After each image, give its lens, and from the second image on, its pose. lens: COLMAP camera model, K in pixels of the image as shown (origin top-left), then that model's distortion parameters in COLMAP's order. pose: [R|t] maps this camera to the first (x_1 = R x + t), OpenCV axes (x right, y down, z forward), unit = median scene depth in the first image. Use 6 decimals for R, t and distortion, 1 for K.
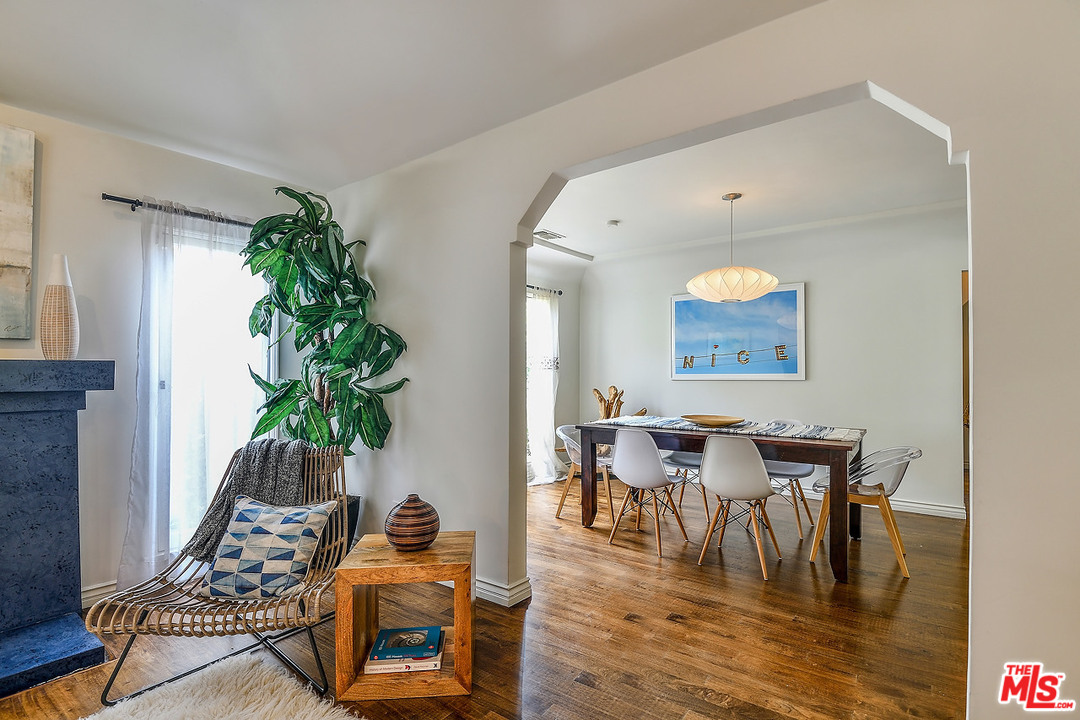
lens RADIAL K [[507.0, 0, 554.0], [0, 507.0, 366.2], [0, 0, 1]] dist [-0.020350, -0.000618]
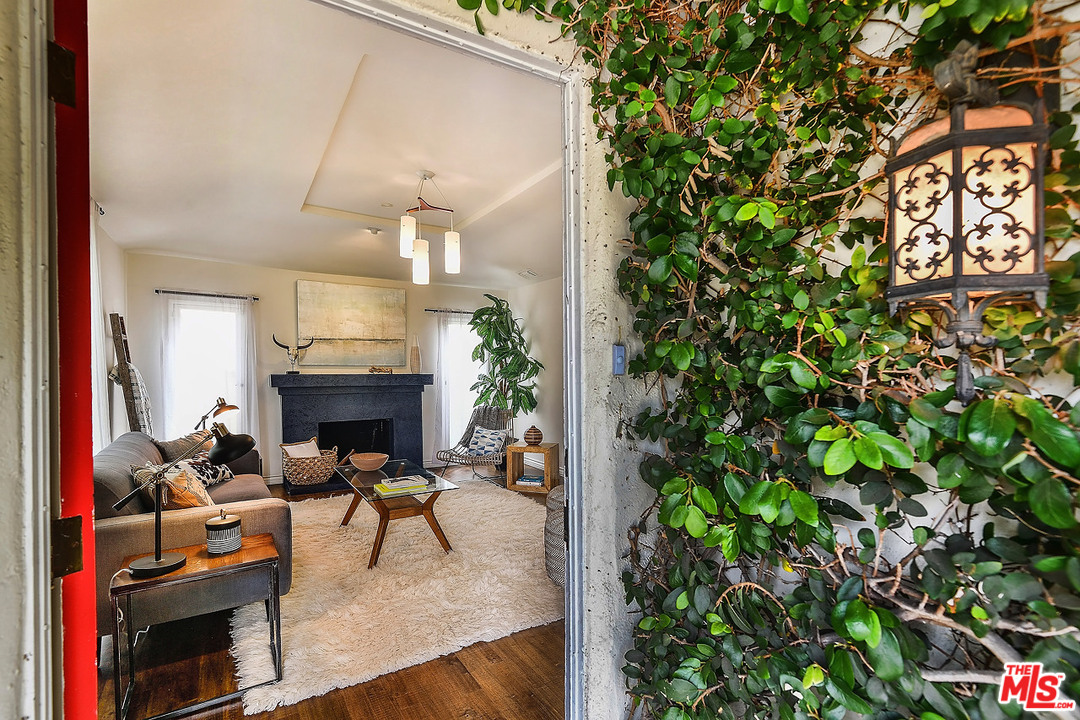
lens RADIAL K [[473.2, 0, 540.6], [0, 473.2, 369.1], [0, 0, 1]] dist [0.074240, 0.000027]
pose [[0.935990, 0.009381, -0.351901, 0.503930], [-0.005526, 0.999913, 0.011958, -0.064350], [0.351983, -0.009248, 0.935961, -1.073693]]
